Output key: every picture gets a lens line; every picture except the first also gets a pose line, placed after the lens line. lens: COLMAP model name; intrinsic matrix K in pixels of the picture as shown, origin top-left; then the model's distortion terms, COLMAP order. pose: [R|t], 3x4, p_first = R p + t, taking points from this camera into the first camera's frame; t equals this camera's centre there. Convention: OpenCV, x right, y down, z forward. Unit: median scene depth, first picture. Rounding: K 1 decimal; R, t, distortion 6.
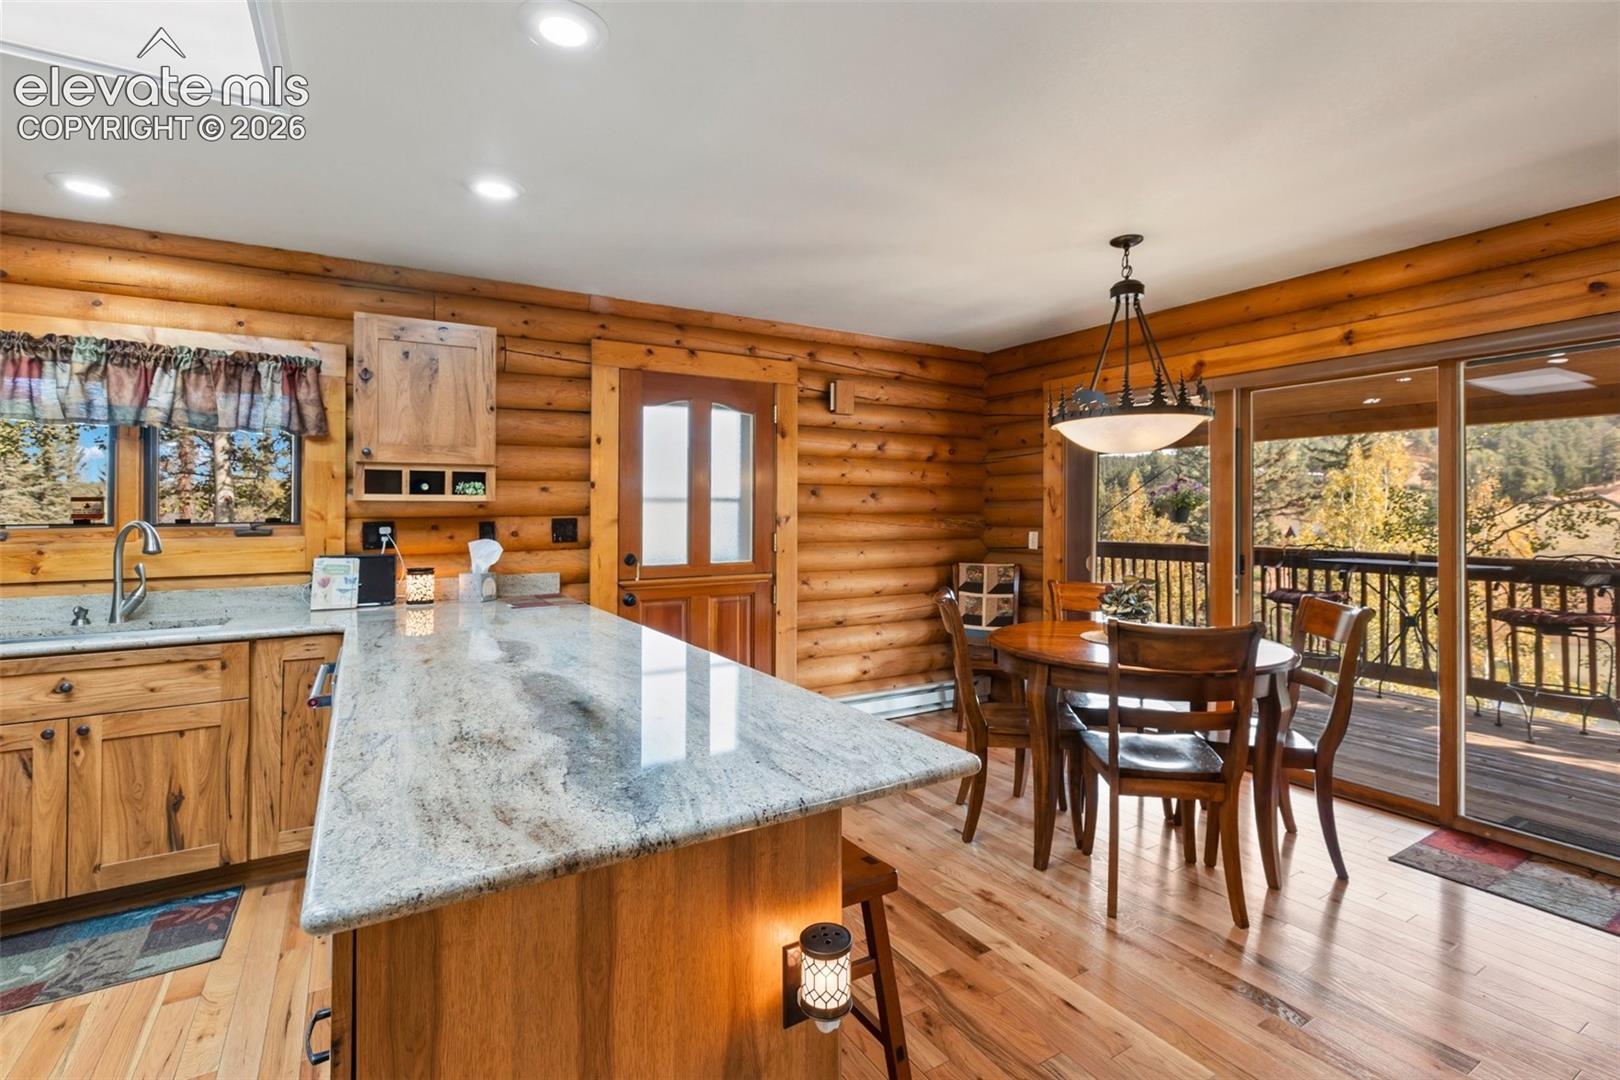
lens RADIAL K [[738.0, 0, 809.6], [0, 738.0, 518.2], [0, 0, 1]] dist [-0.000179, -0.000320]
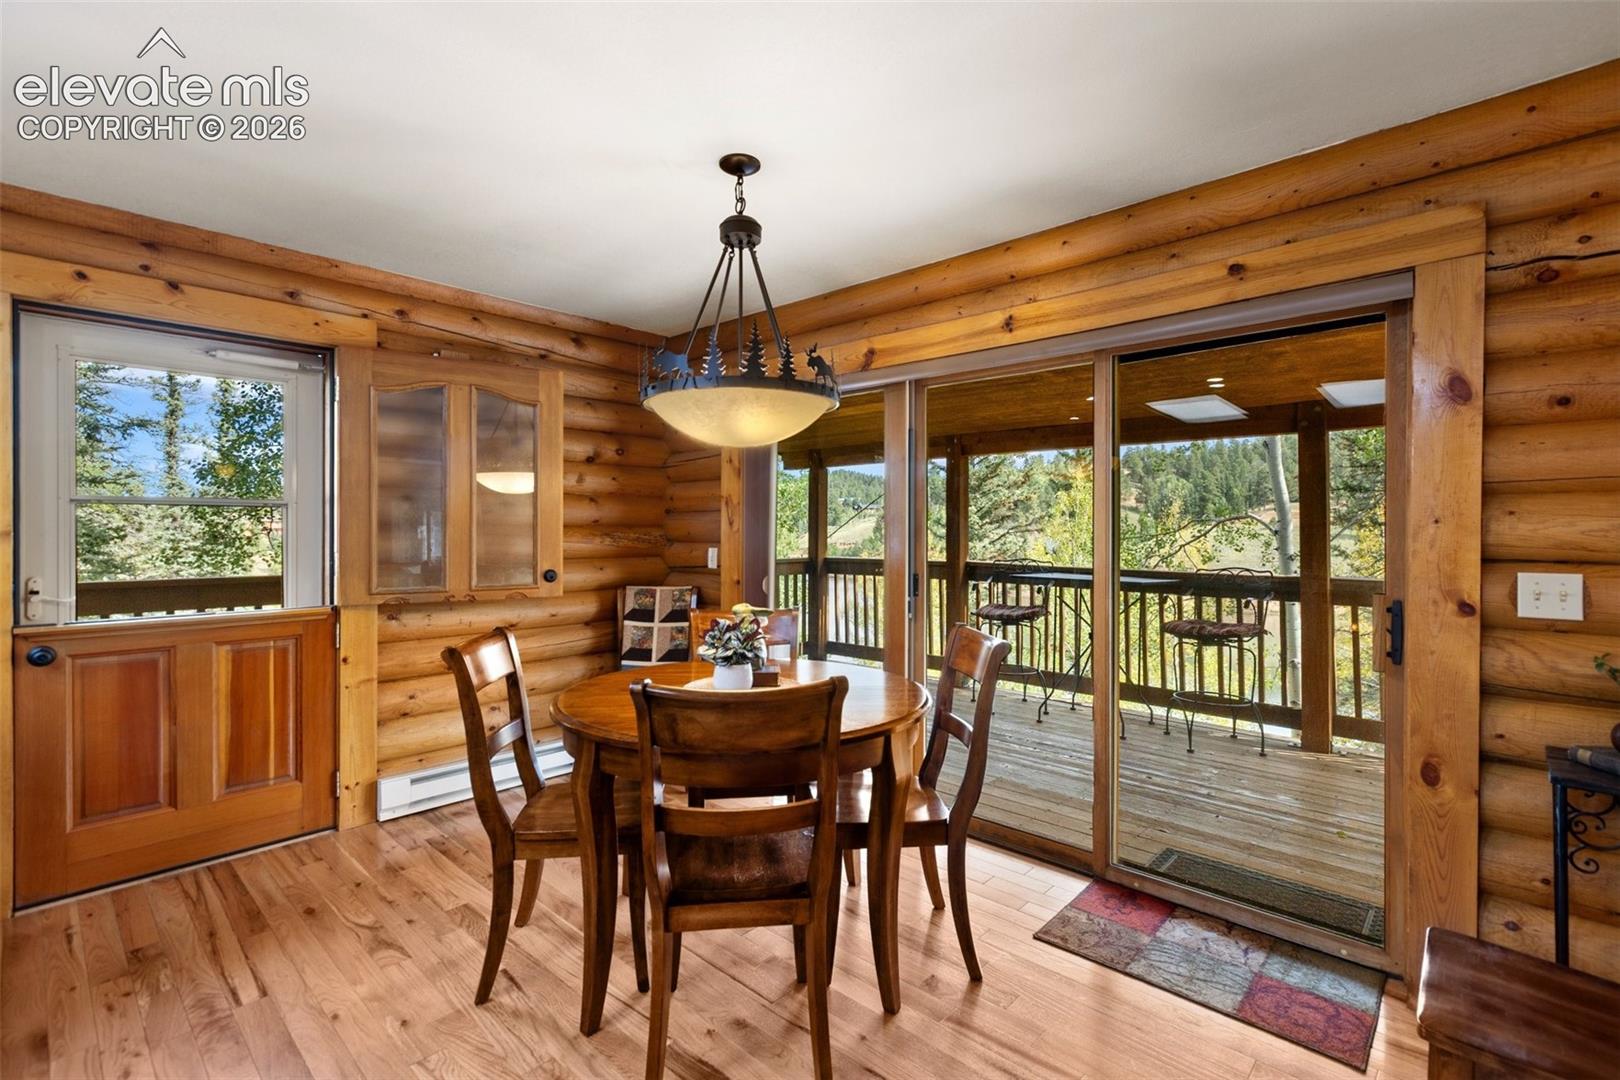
lens RADIAL K [[733.0, 0, 810.0], [0, 733.0, 540.0], [0, 0, 1]] dist [0.009874, 0.000450]
pose [[0.962172, -0.001061, 0.272439, 0.283901], [-0.001119, 0.999969, 0.007846, 0.003450], [-0.272439, -0.007854, 0.962141, 0.242228]]
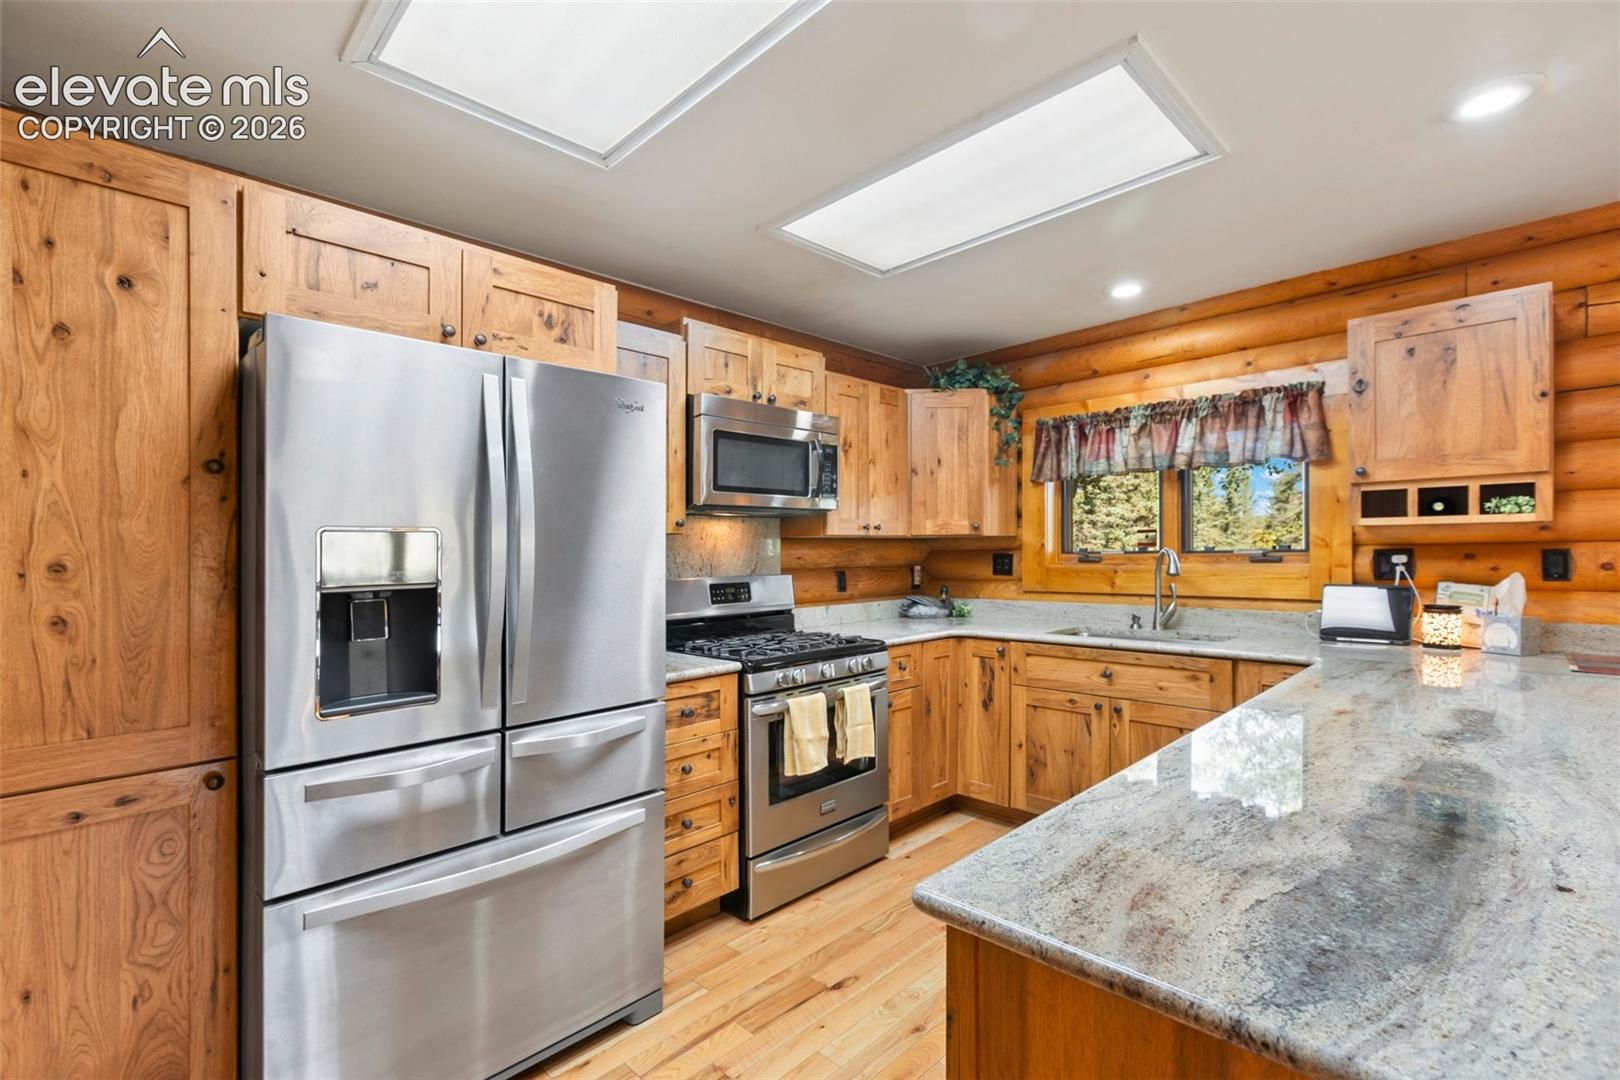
lens RADIAL K [[722.8, 0, 817.2], [0, 722.8, 550.9], [0, 0, 1]] dist [-0.000103, -0.000514]
pose [[0.244180, 0.003523, -0.969723, 0.091055], [0.005521, 0.999972, 0.005023, -0.000937], [0.969714, -0.006580, 0.244154, 0.131773]]
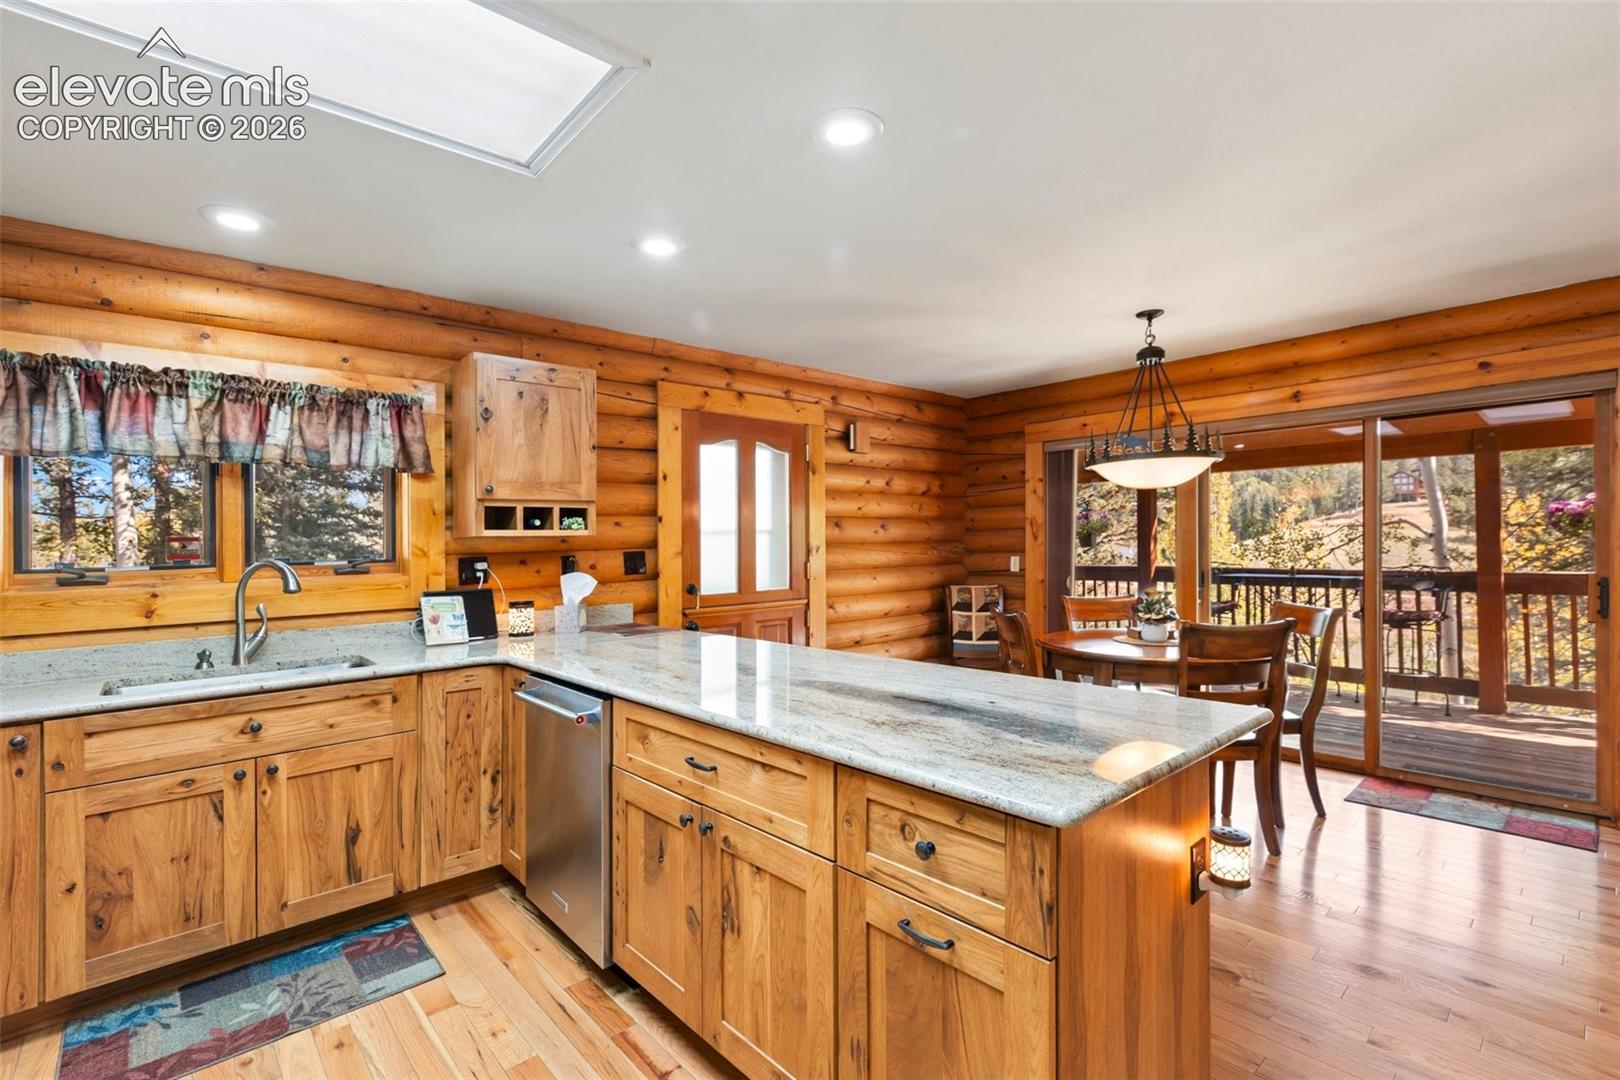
lens RADIAL K [[720.7, 0, 813.9], [0, 720.7, 559.7], [0, 0, 1]] dist [0.000310, 0.000039]
pose [[0.983154, -0.020591, 0.181615, -0.325022], [0.018188, 0.999724, 0.014890, 0.001791], [-0.181872, -0.011336, 0.983257, -0.068726]]
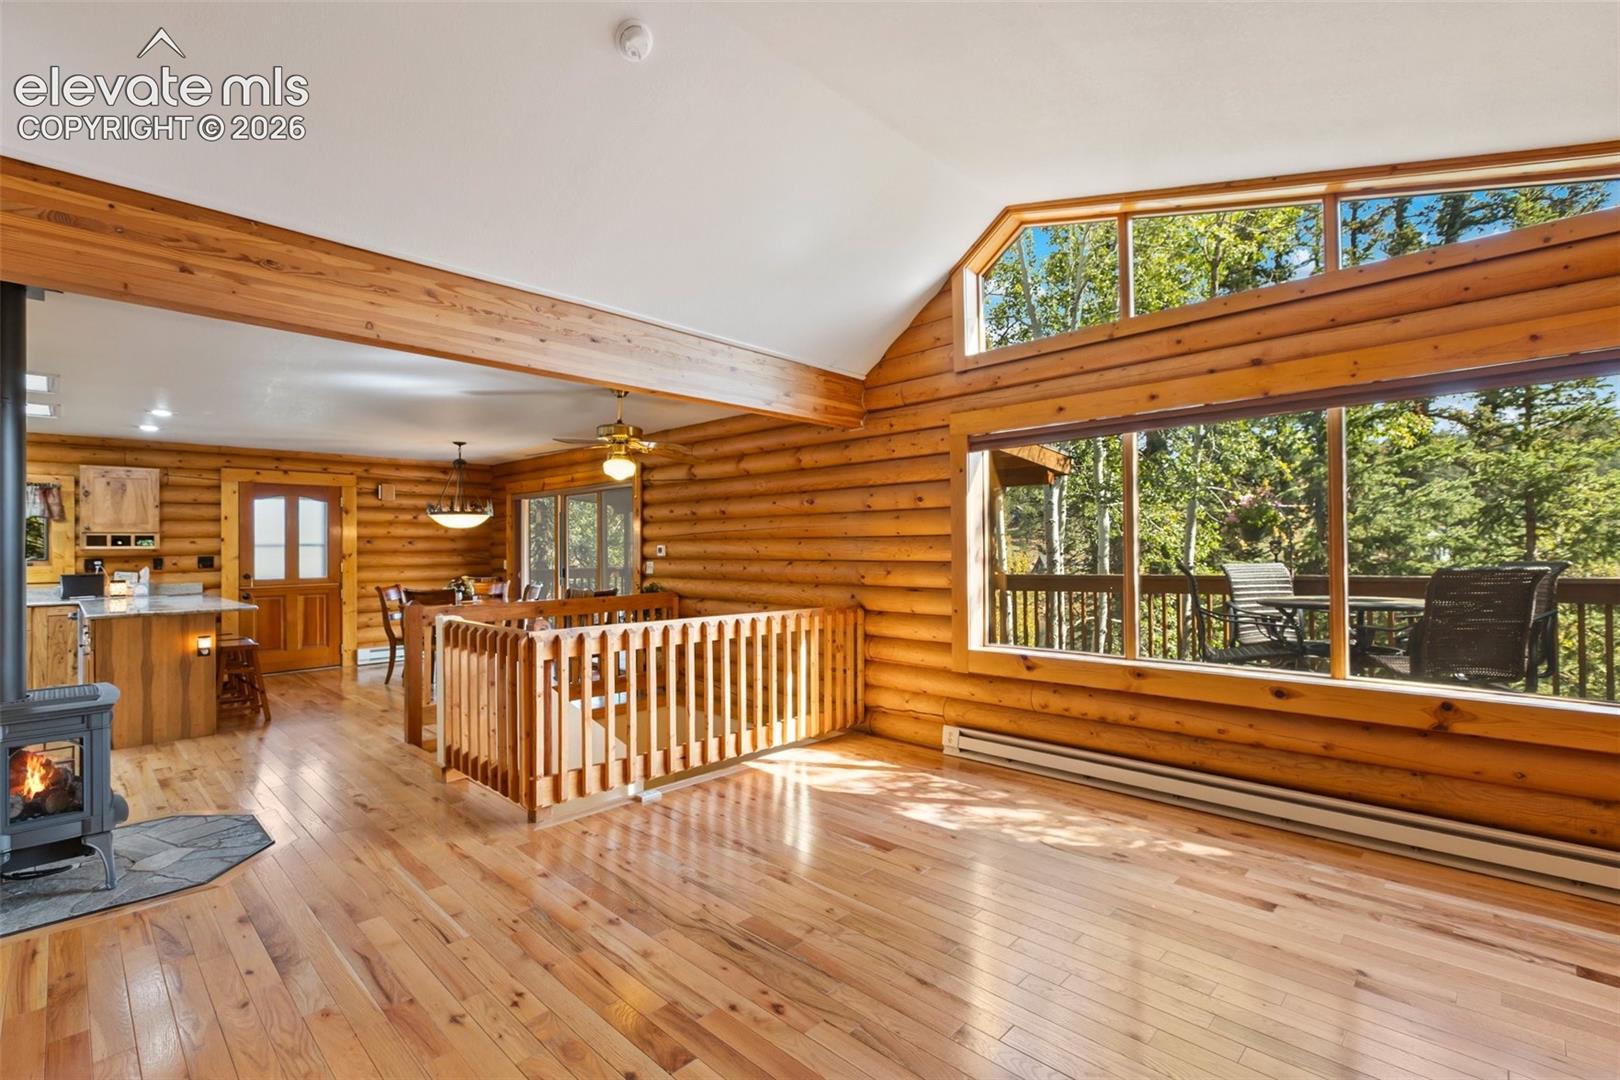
lens RADIAL K [[722.8, 0, 817.2], [0, 722.8, 550.9], [0, 0, 1]] dist [-0.000103, -0.000514]
pose [[0.964978, -0.010018, 0.262141, 0.929000], [0.010817, 0.999940, -0.001607, 0.008551], [-0.262109, 0.004386, 0.965028, -1.638366]]
